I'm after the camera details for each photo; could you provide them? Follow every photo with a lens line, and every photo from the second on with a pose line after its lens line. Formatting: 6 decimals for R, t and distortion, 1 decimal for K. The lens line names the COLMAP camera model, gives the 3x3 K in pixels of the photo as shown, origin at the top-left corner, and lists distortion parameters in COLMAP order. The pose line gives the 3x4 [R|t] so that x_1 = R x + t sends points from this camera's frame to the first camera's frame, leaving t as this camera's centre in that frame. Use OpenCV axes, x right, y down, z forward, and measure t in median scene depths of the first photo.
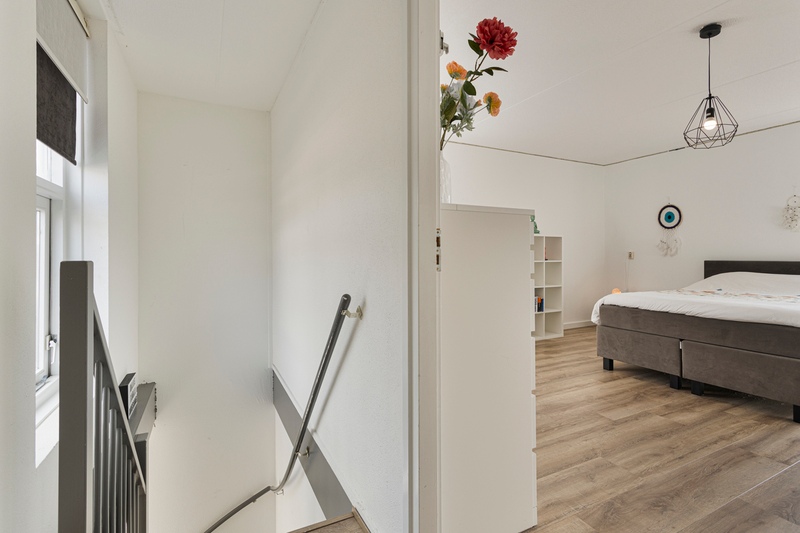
lens RADIAL K [[387.4, 0, 404.4], [0, 387.4, 253.3], [0, 0, 1]] dist [0.014423, -0.003066]
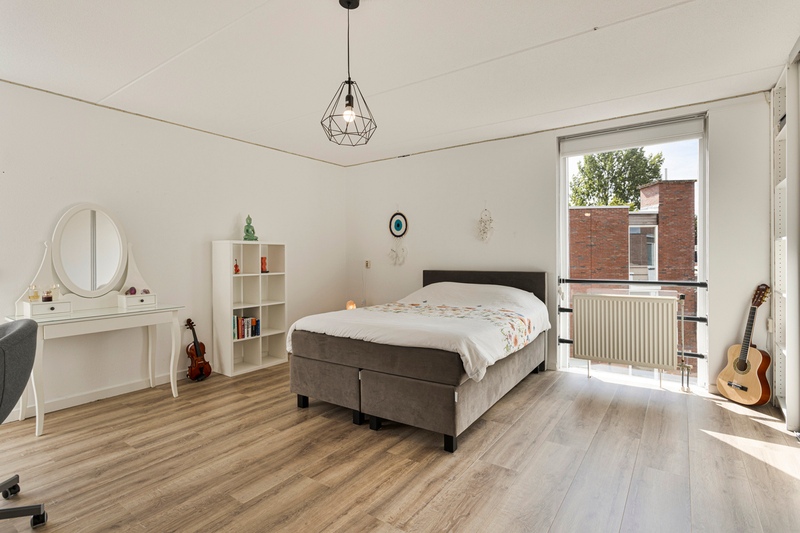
lens RADIAL K [[405.0, 0, 407.9], [0, 405.0, 261.3], [0, 0, 1]] dist [-0.010951, 0.000223]
pose [[0.883274, -0.010575, 0.468737, 0.377856], [0.003044, 0.999854, 0.016823, -0.032951], [-0.468846, -0.013432, 0.883178, 0.155801]]
